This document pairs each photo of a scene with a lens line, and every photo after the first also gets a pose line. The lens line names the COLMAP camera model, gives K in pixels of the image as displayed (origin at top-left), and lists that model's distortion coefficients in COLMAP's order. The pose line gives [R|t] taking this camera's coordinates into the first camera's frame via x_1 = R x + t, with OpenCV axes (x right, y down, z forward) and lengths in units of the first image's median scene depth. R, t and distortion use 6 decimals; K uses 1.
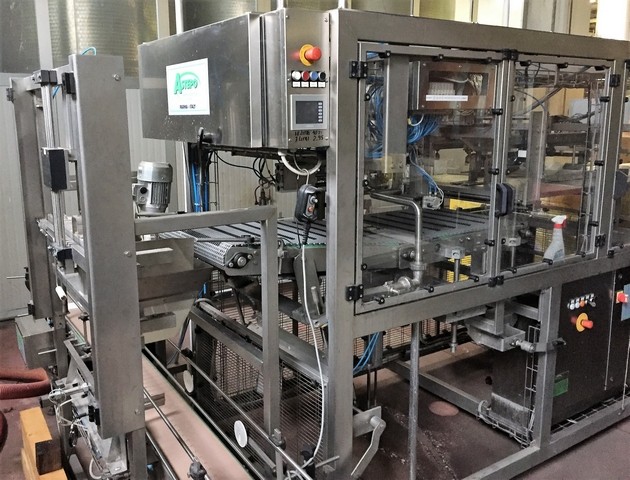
lens RADIAL K [[581.1, 0, 316.0], [0, 581.1, 237.9], [0, 0, 1]] dist [0.067298, 0.000000]
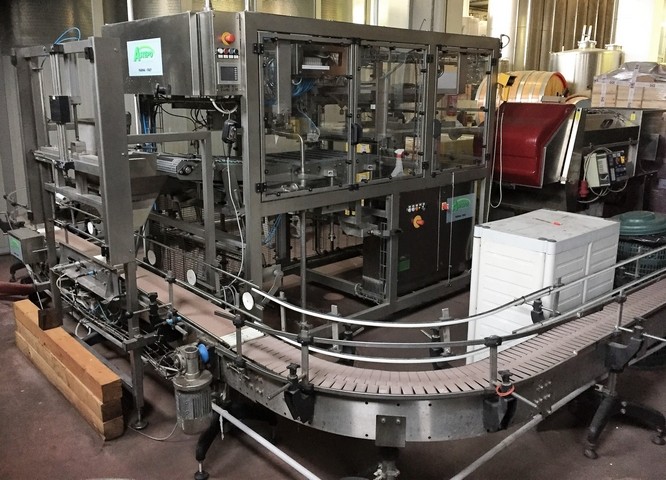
lens RADIAL K [[616.6, 0, 329.8], [0, 616.6, 239.7], [0, 0, 1]] dist [0.066885, 0.000000]
pose [[0.989305, -0.026516, 0.143434, 0.005302], [0.022450, 0.999301, 0.029893, 0.175150], [-0.144127, -0.026353, 0.989208, -0.665836]]
